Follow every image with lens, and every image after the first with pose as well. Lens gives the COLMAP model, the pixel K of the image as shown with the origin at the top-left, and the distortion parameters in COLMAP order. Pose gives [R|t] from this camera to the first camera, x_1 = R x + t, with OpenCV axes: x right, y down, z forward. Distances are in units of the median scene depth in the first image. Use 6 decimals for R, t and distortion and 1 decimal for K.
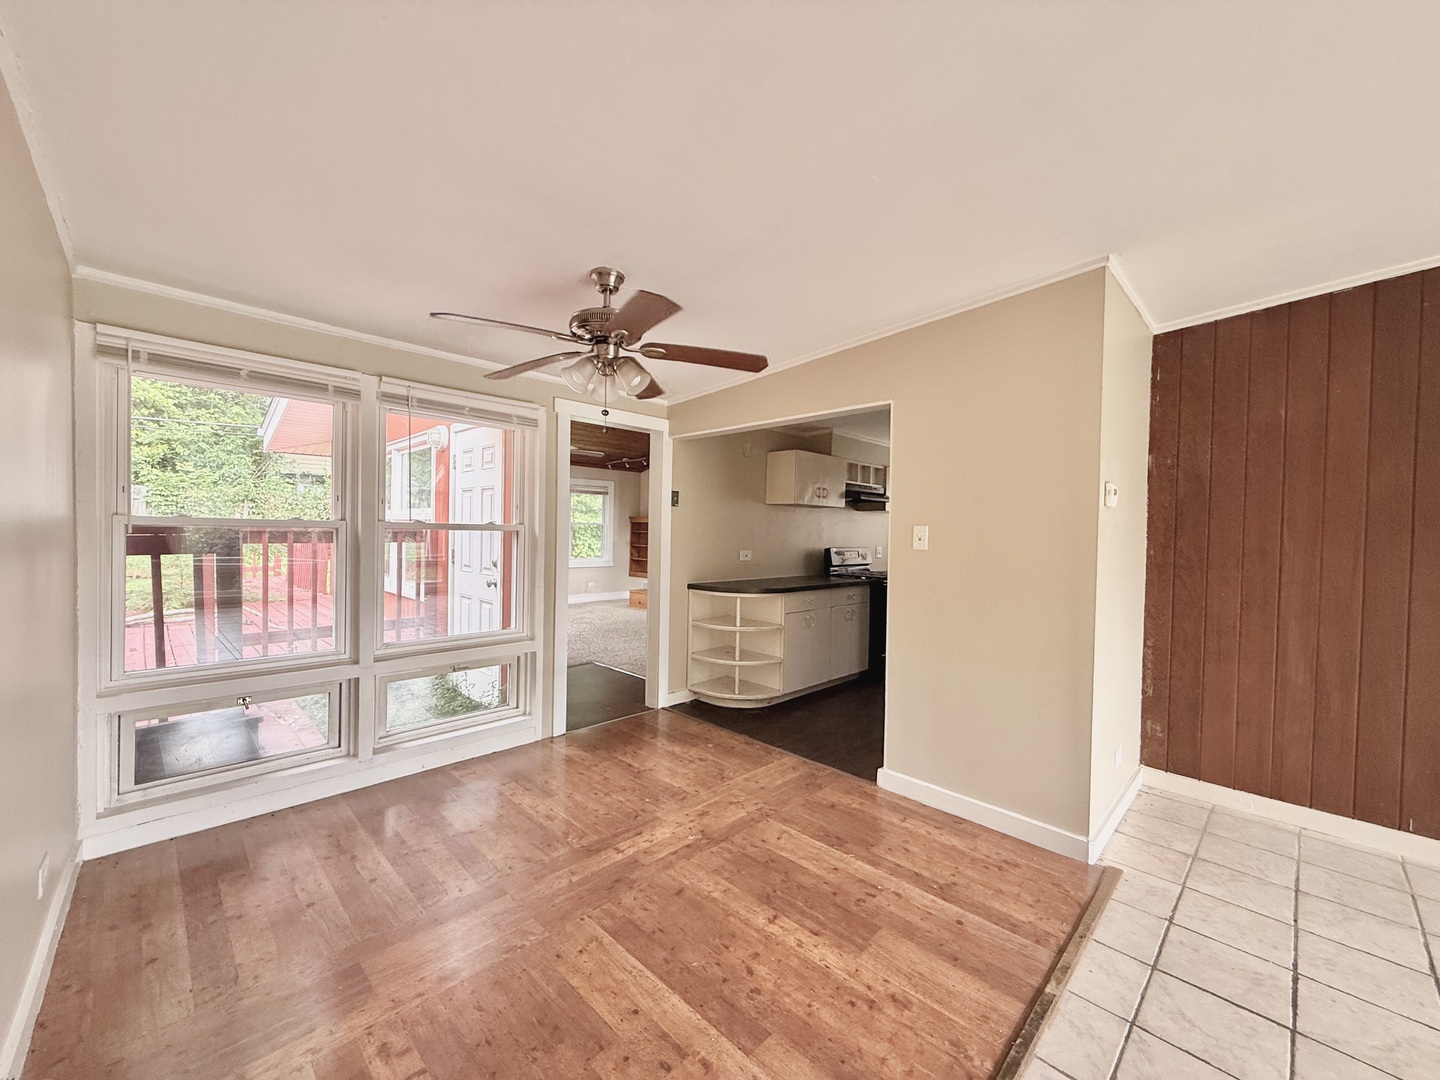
lens RADIAL K [[575.9, 0, 717.7], [0, 575.9, 538.6], [0, 0, 1]] dist [0.001119, 0.000343]
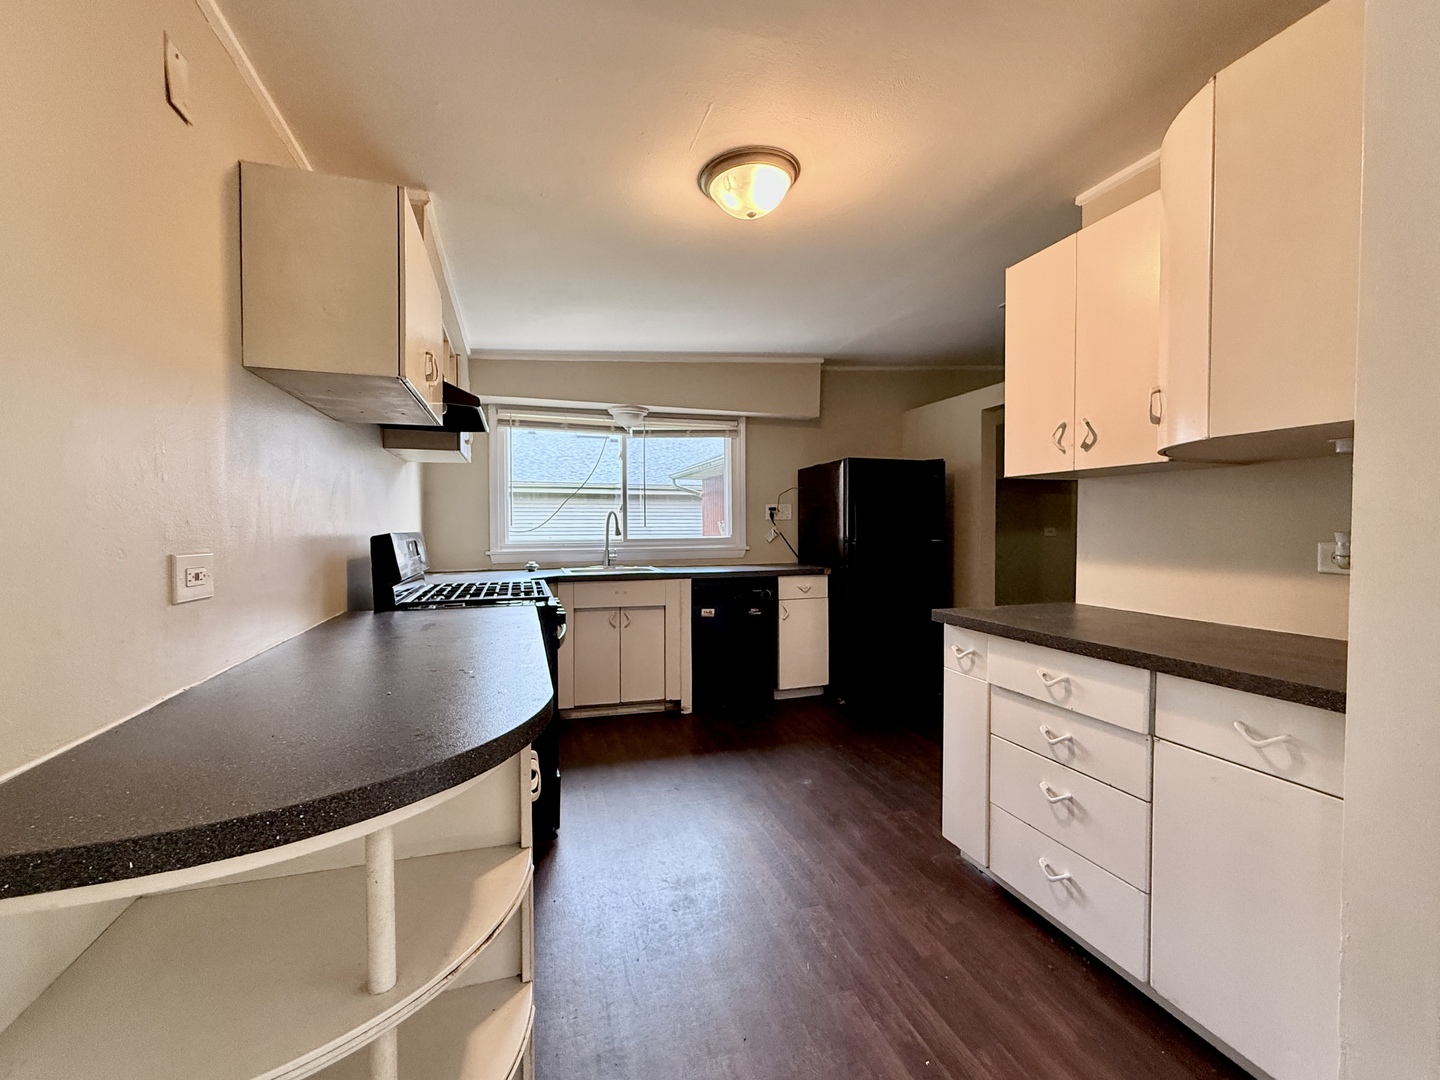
lens RADIAL K [[575.9, 0, 717.7], [0, 575.9, 538.6], [0, 0, 1]] dist [0.001119, 0.000343]
pose [[0.446424, -0.040413, 0.893909, -0.107455], [0.021782, 0.999174, 0.034294, 0.023162], [-0.894556, 0.004161, 0.446936, 1.368044]]
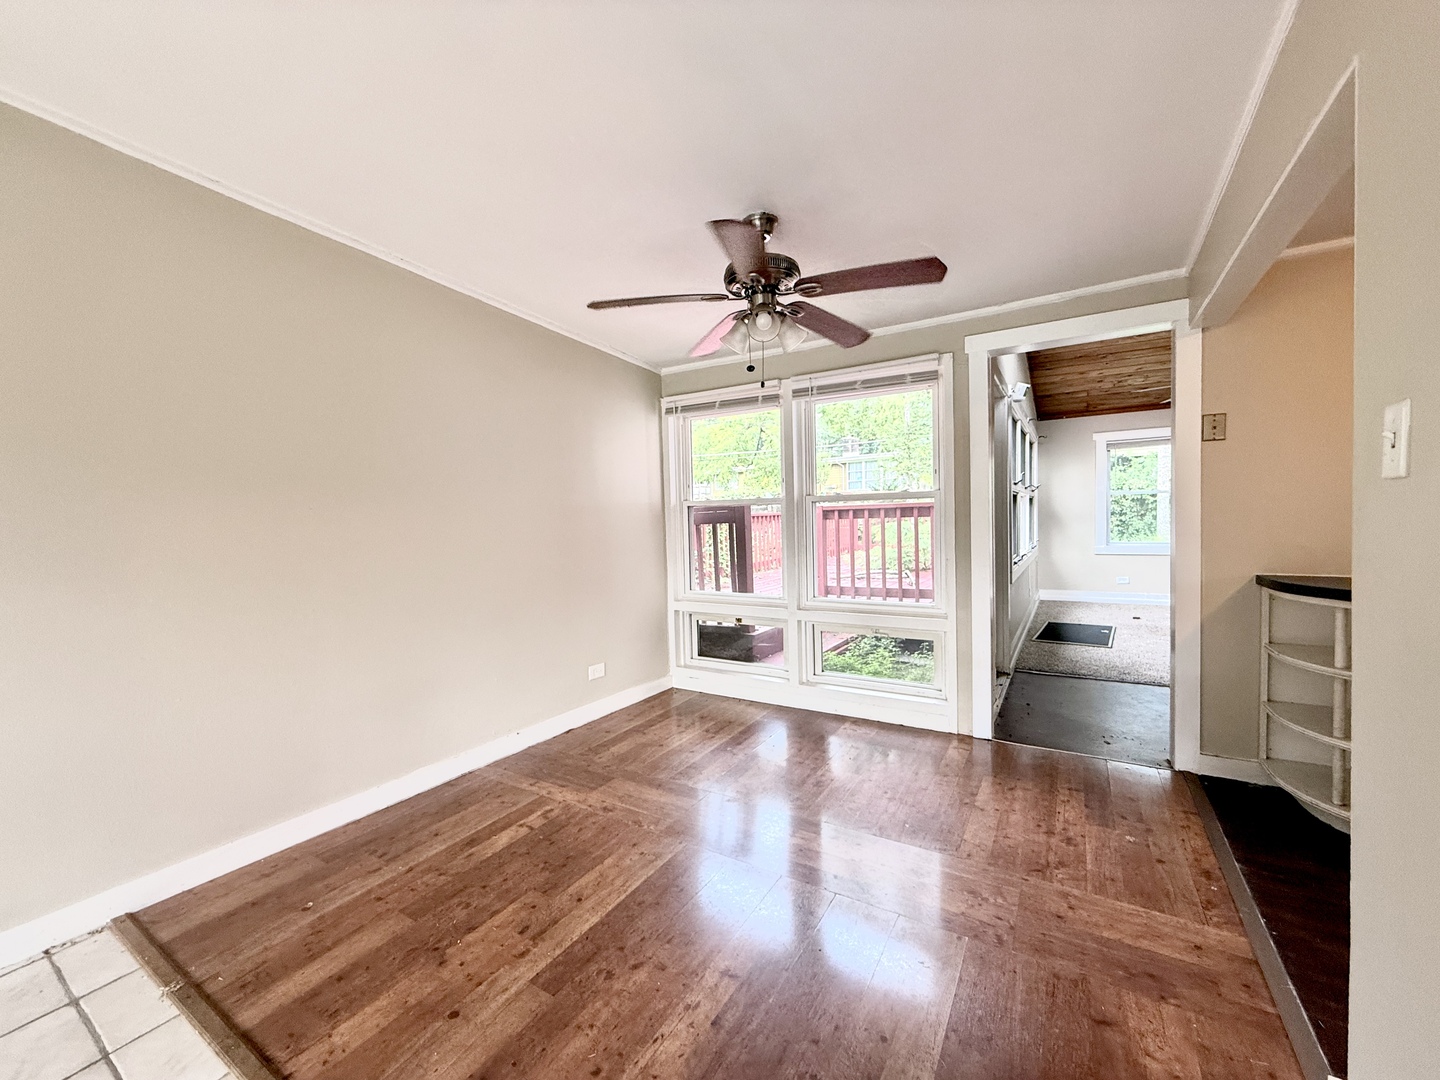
lens RADIAL K [[575.9, 0, 717.7], [0, 575.9, 538.6], [0, 0, 1]] dist [0.001119, 0.000343]
pose [[0.228404, 0.010377, -0.973511, 0.636486], [0.014703, 0.999792, 0.014107, 0.046136], [0.973455, -0.017535, 0.228204, 0.617202]]
